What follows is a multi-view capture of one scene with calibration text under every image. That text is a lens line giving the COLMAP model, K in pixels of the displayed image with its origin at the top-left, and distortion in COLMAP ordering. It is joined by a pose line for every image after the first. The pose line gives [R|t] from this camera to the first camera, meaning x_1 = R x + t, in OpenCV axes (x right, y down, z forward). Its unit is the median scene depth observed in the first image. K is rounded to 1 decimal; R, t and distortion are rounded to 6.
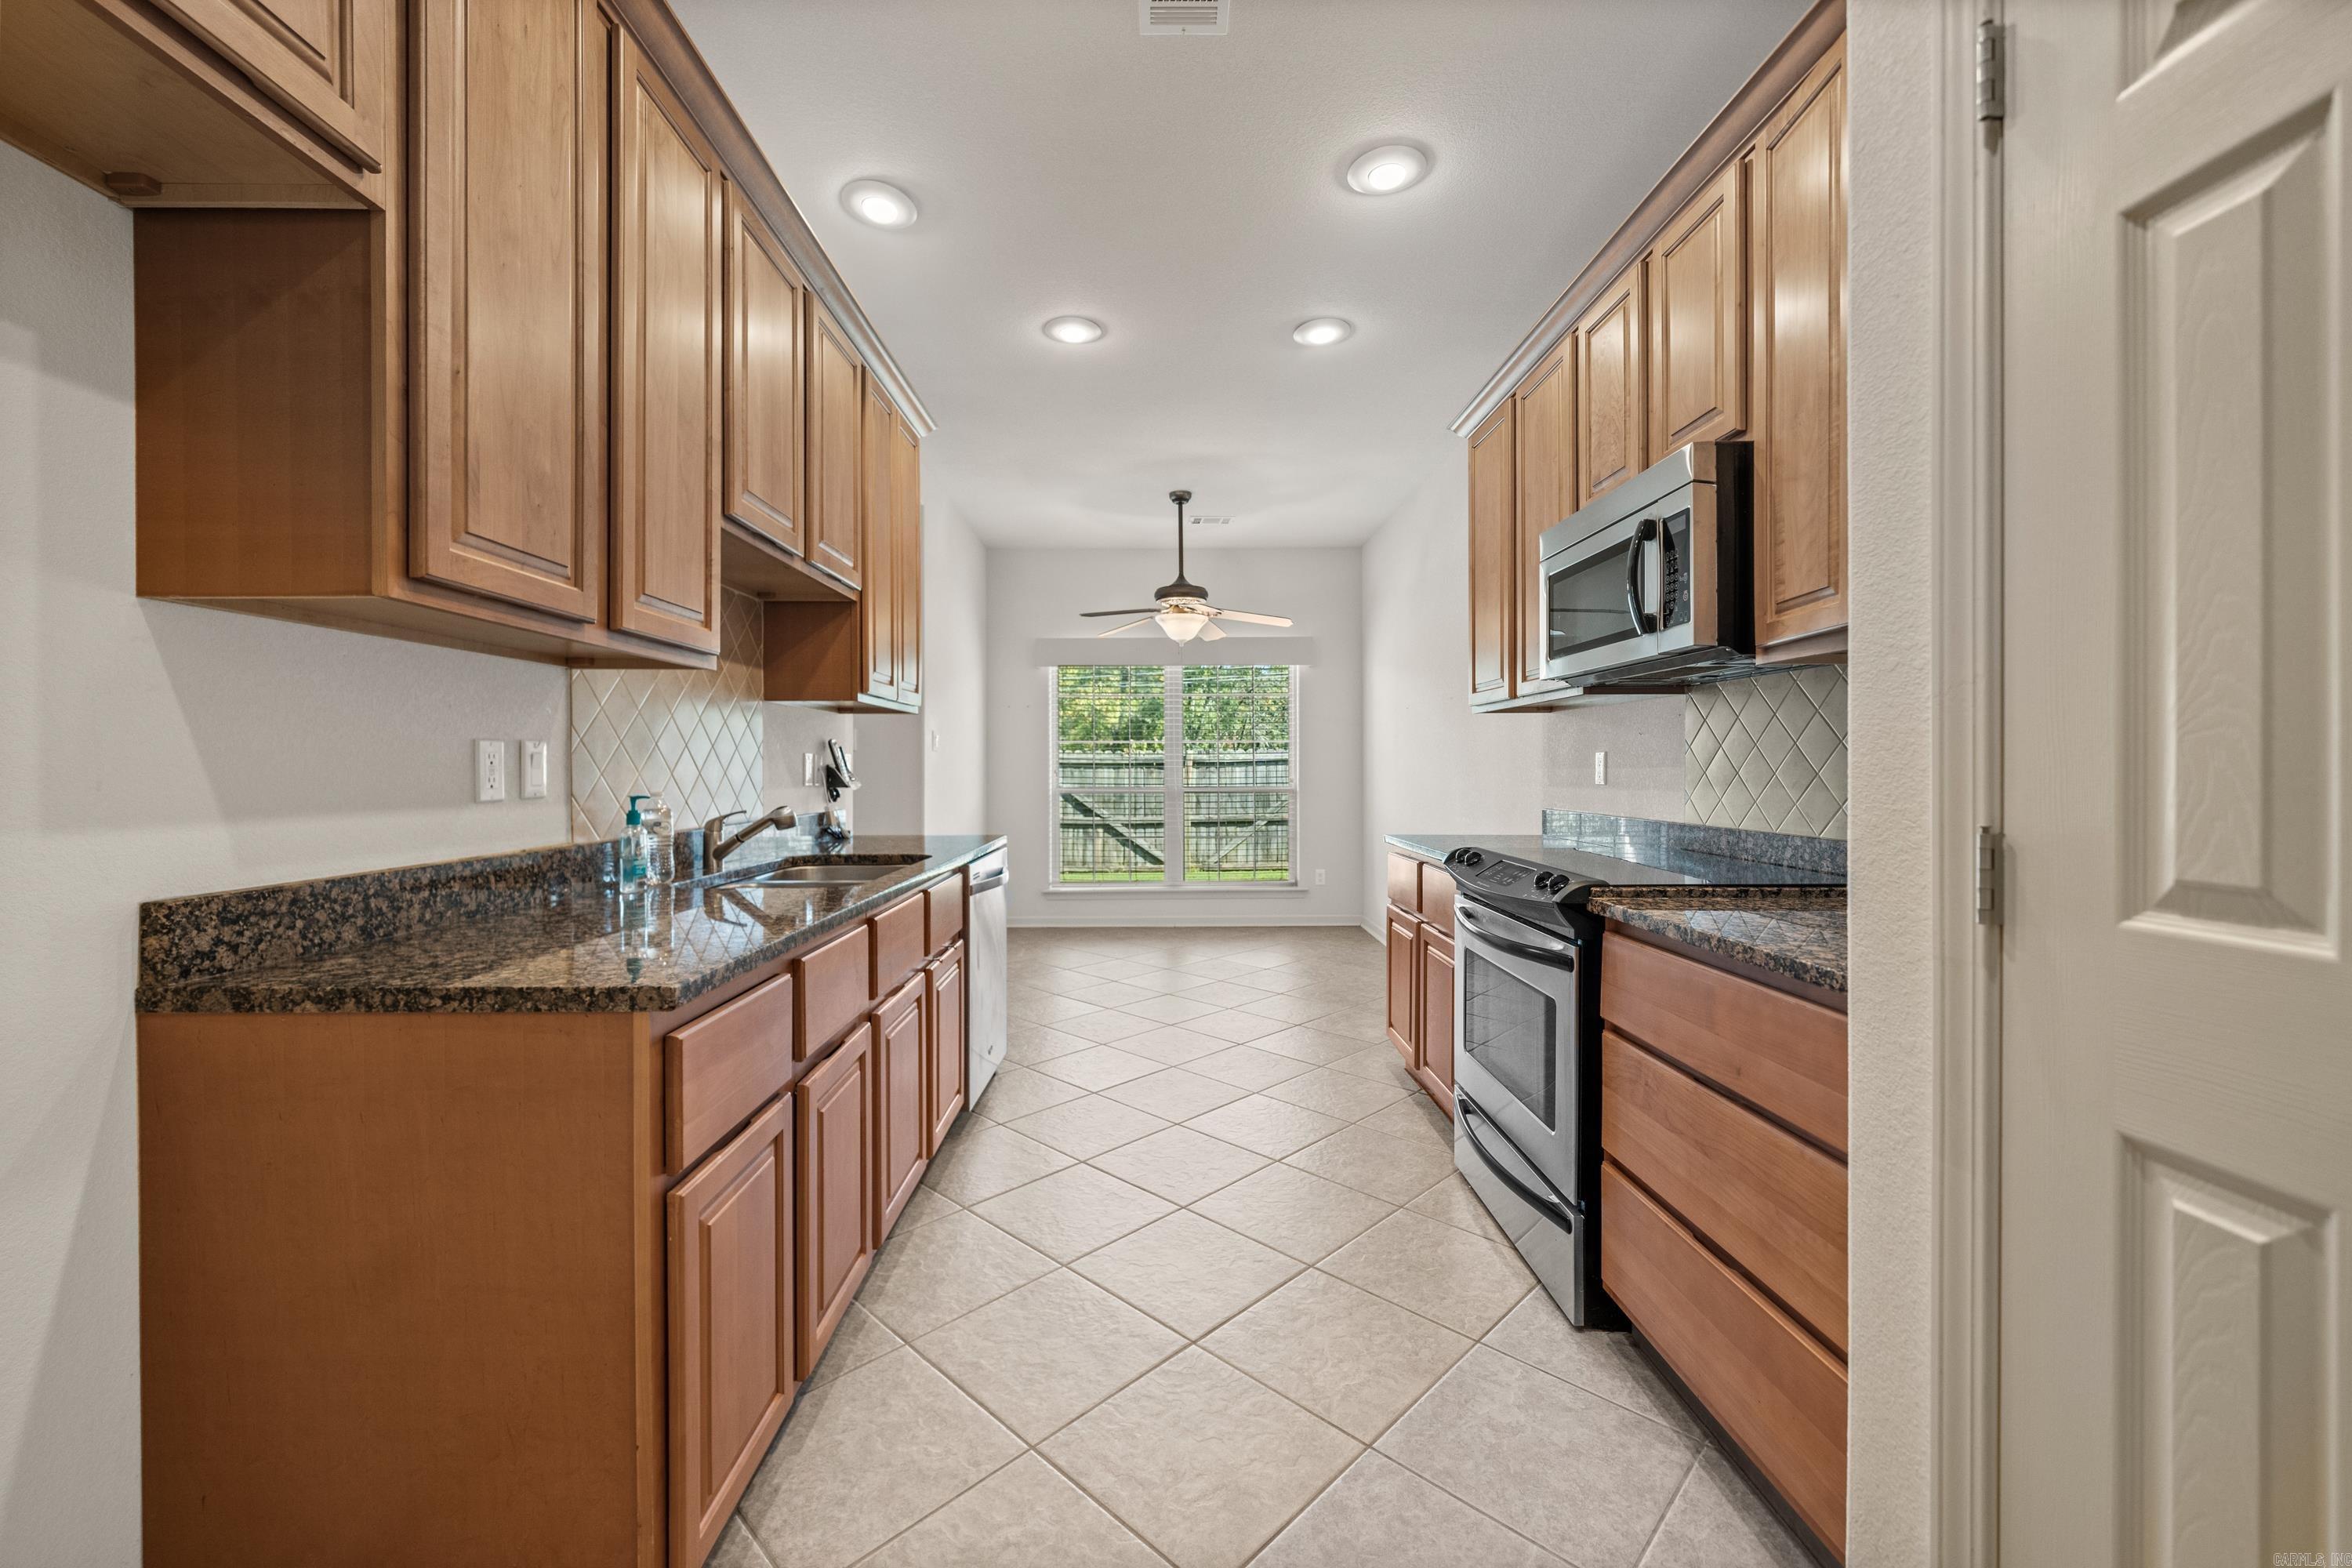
lens RADIAL K [[982.3, 0, 1148.7], [0, 982.3, 768.1], [0, 0, 1]] dist [-0.001668, -0.000016]
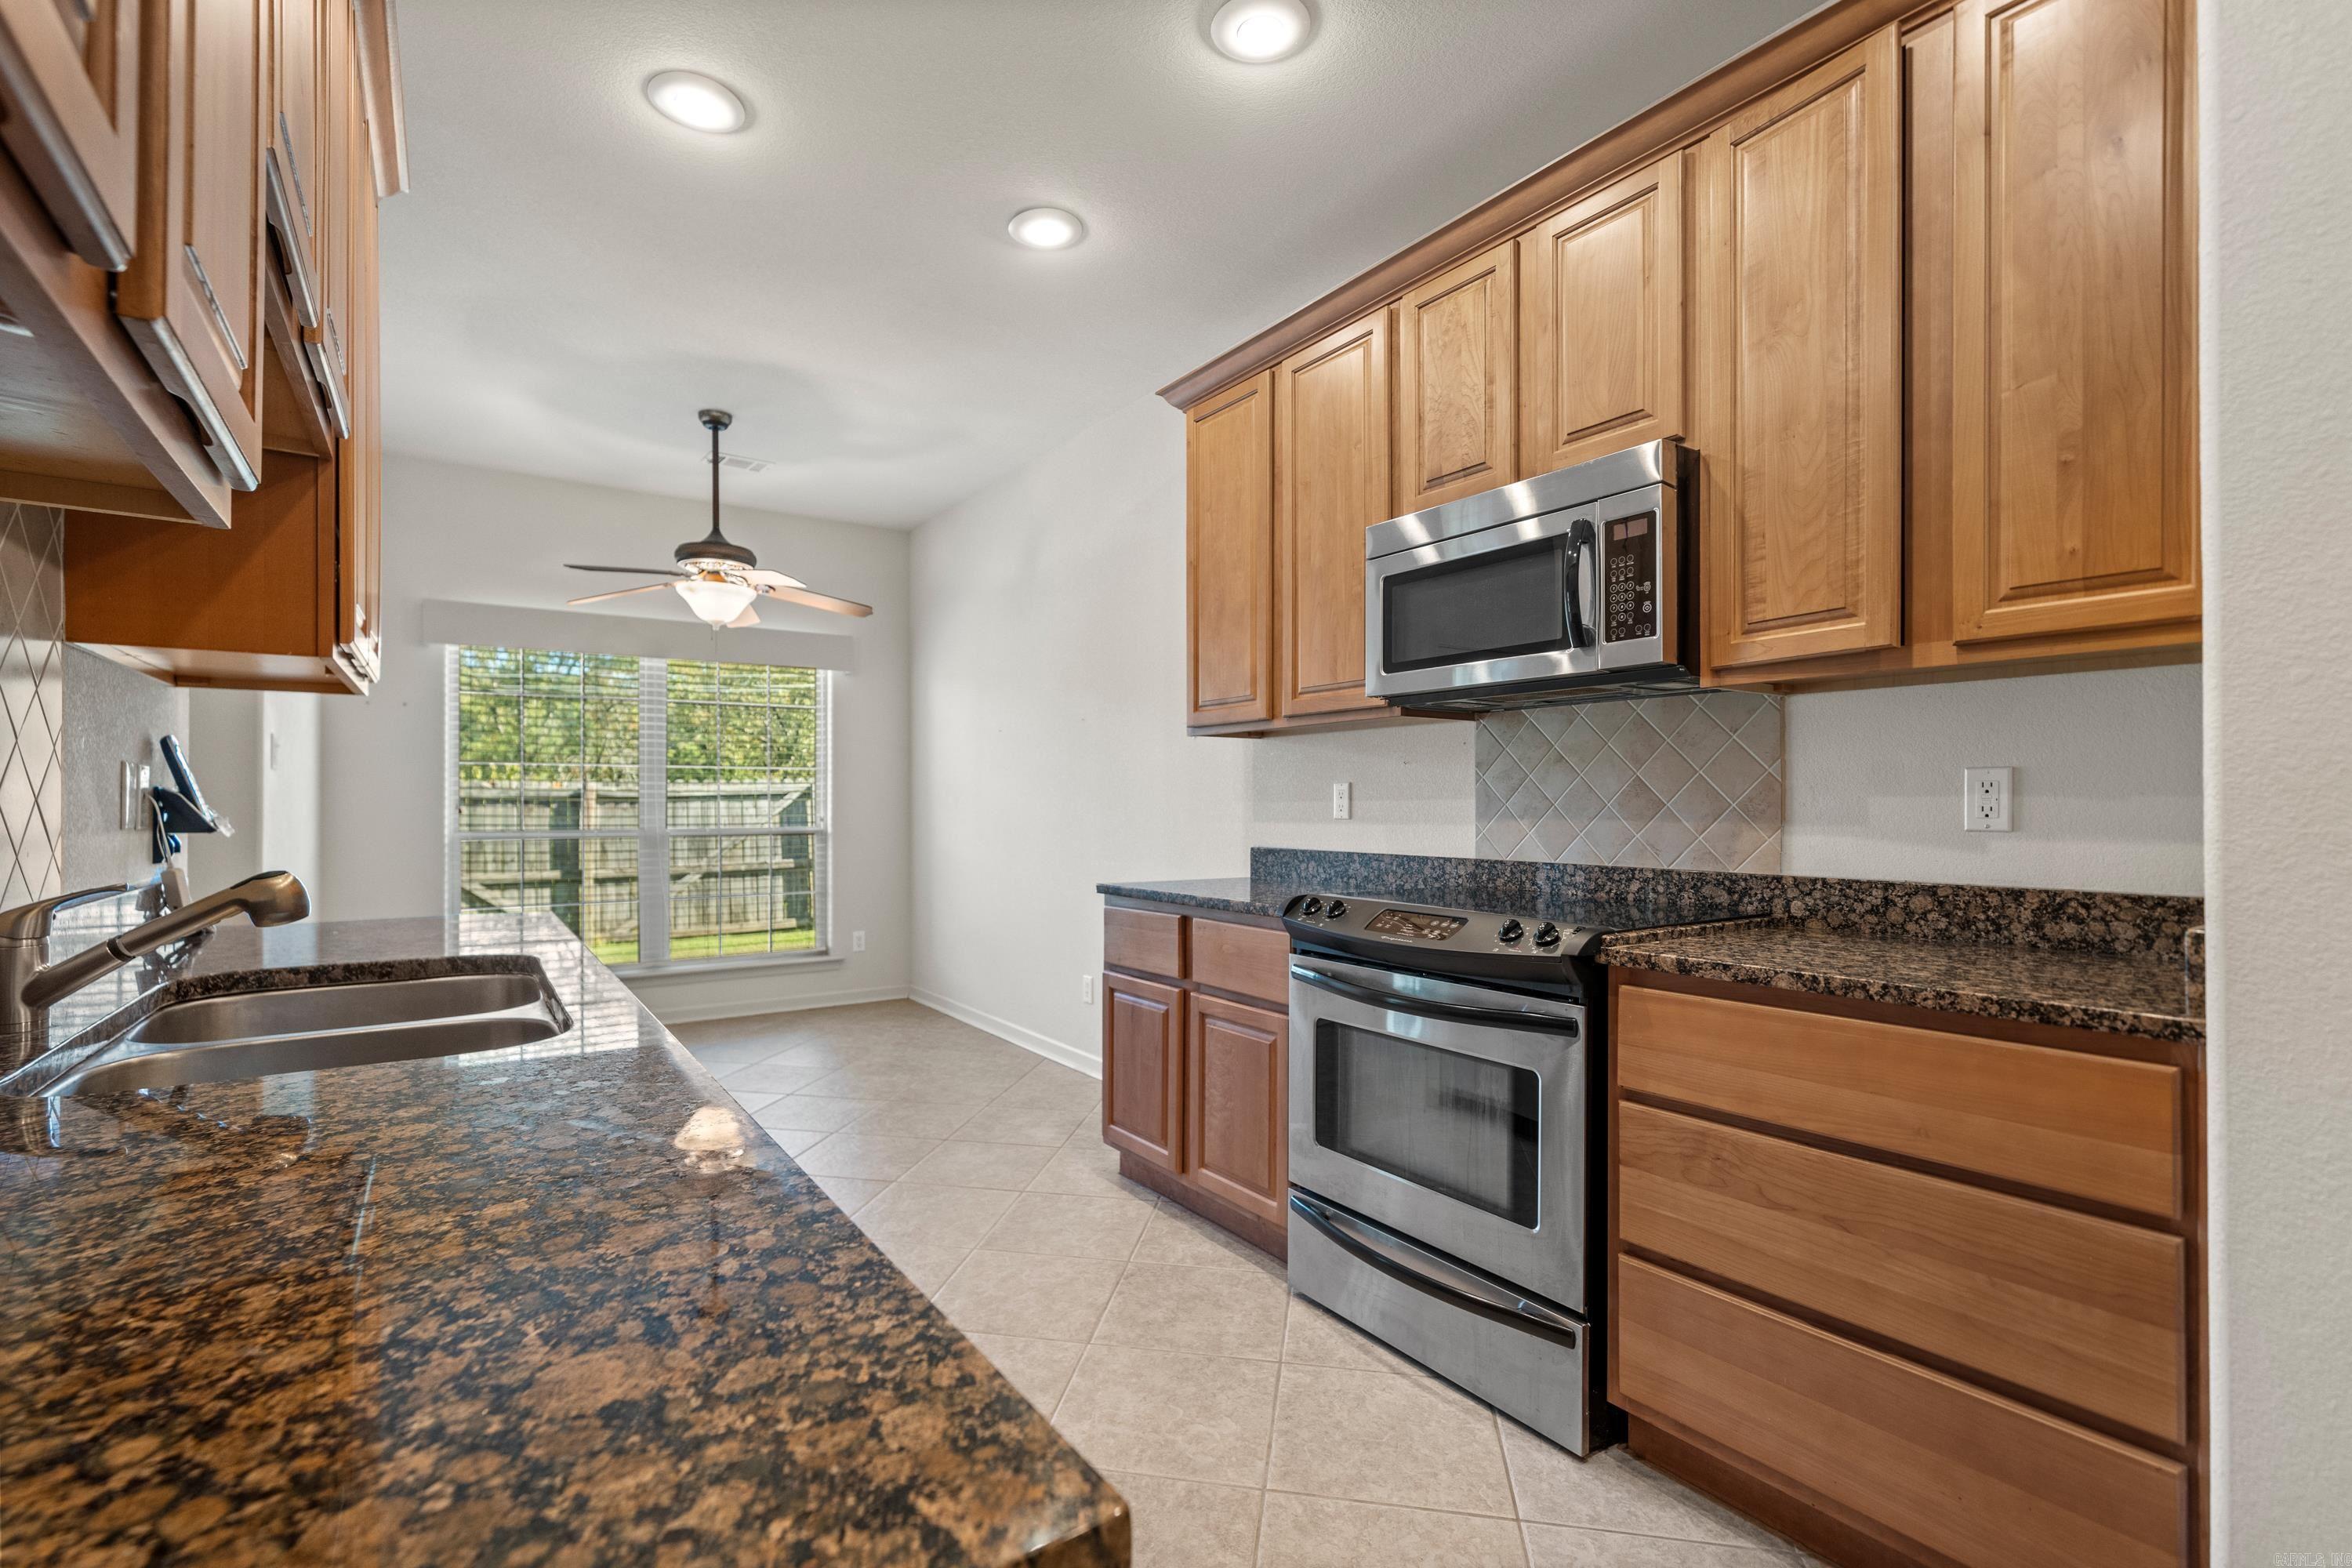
lens RADIAL K [[1081.4, 0, 1158.6], [0, 1081.4, 802.6], [0, 0, 1]] dist [0.001805, -0.000222]
pose [[0.813985, 0.005014, 0.580865, -0.383113], [-0.002178, 0.999982, -0.005581, 0.011226], [-0.580882, 0.003278, 0.813981, 0.426722]]
